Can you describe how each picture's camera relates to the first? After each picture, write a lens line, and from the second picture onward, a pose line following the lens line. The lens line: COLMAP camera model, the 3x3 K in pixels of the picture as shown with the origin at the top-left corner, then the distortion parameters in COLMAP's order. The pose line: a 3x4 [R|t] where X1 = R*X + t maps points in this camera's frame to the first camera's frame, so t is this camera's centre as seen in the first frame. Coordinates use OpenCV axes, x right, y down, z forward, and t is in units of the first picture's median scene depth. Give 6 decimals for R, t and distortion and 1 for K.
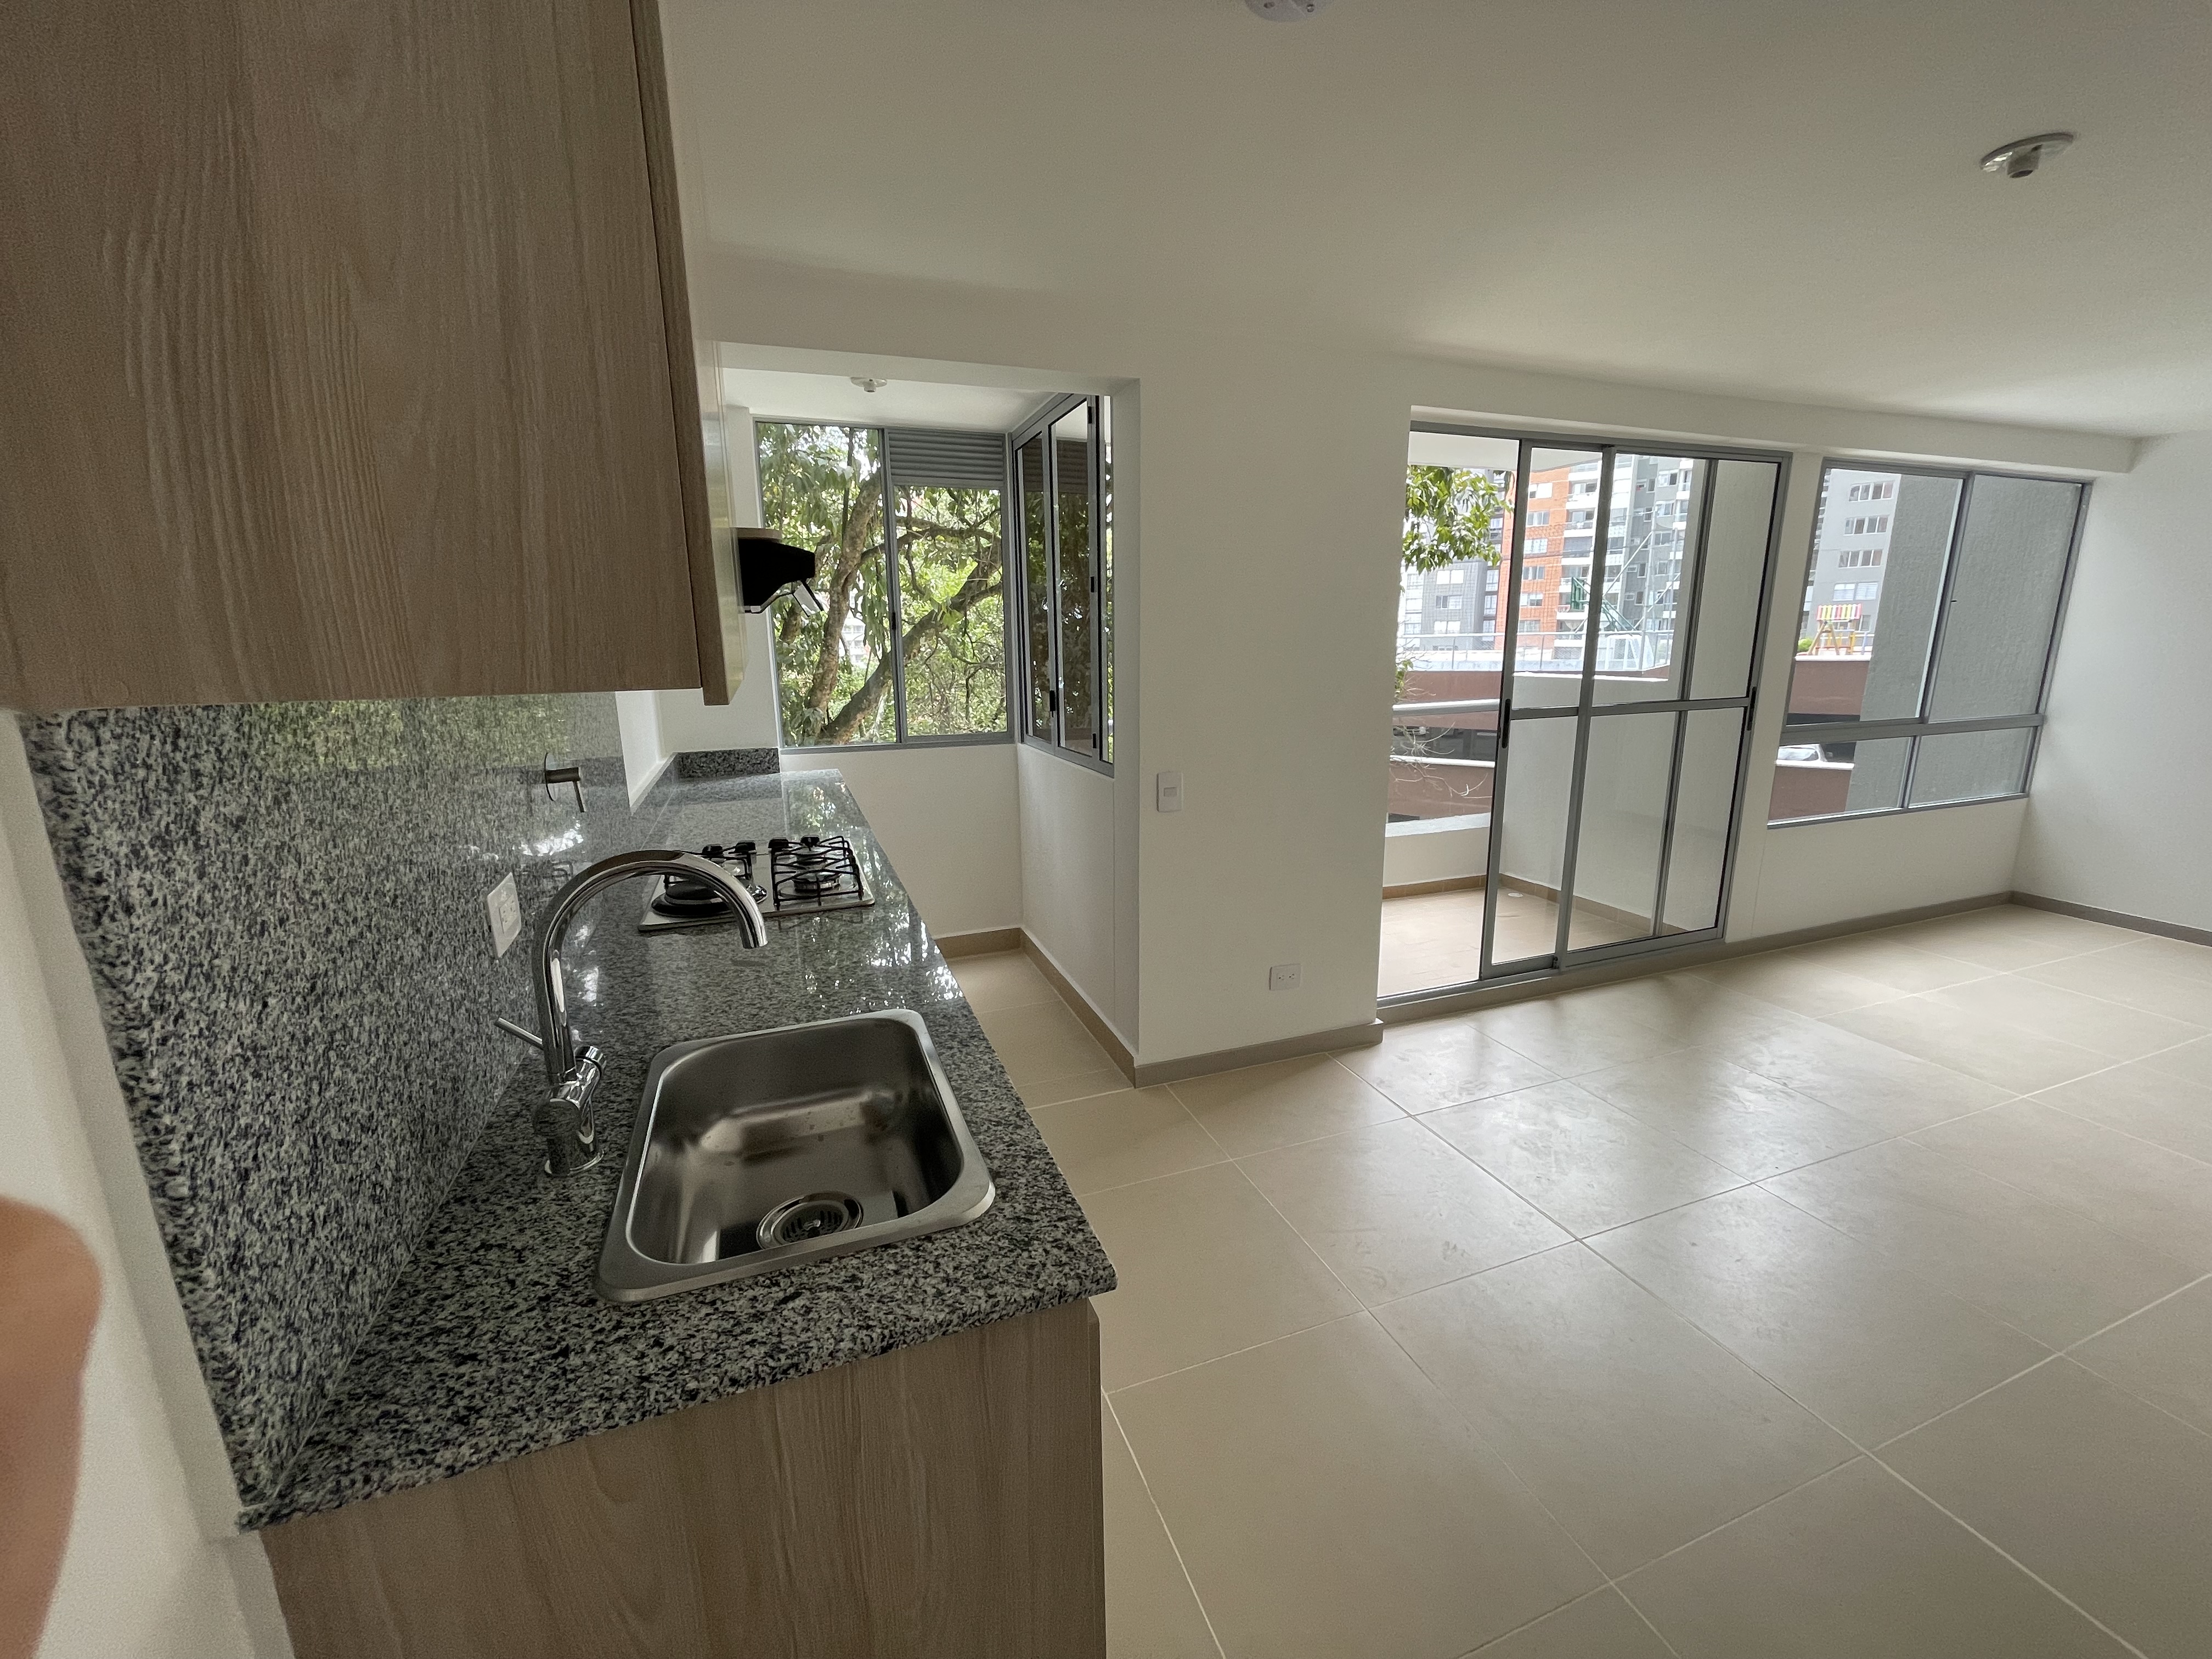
lens RADIAL K [[890.4, 0, 1106.0], [0, 890.4, 829.5], [0, 0, 1]] dist [-0.005894, -0.000188]
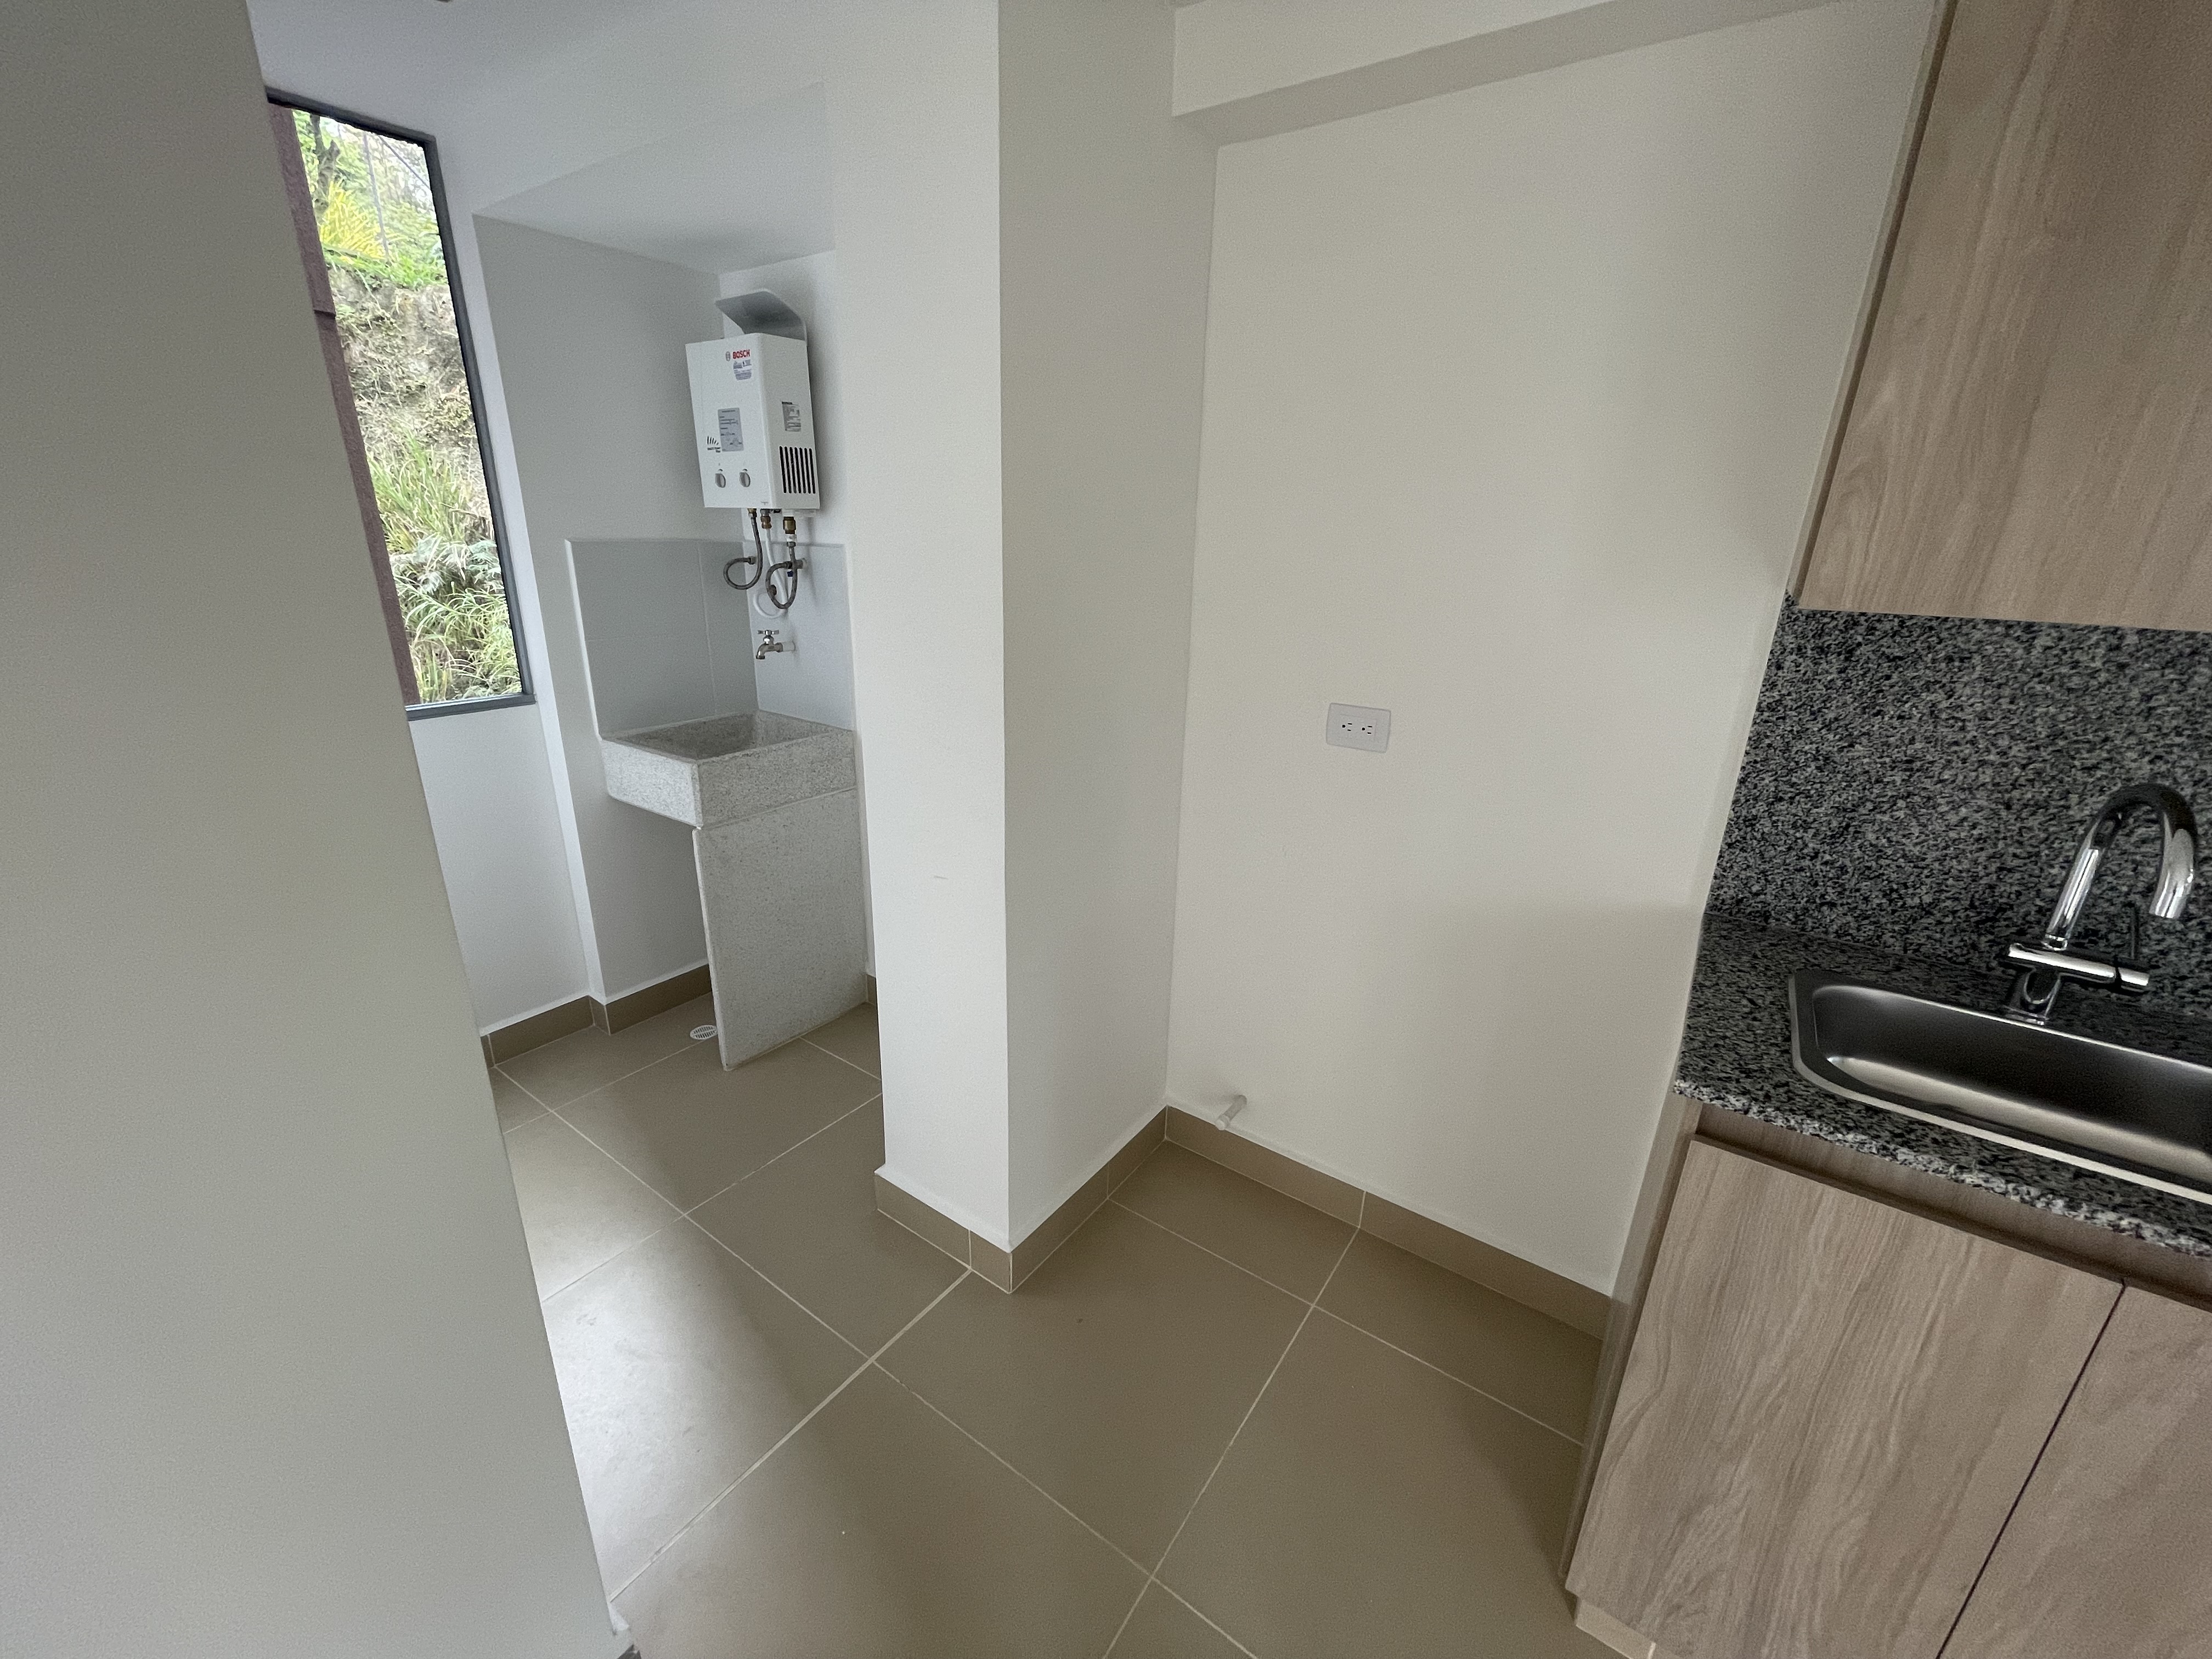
lens RADIAL K [[890.4, 0, 1106.0], [0, 890.4, 829.5], [0, 0, 1]] dist [-0.005894, -0.000188]
pose [[-0.830592, 0.170589, -0.530109, 0.294951], [-0.131396, 0.865015, 0.484236, -0.073703], [0.541158, 0.471857, -0.696060, 0.288437]]
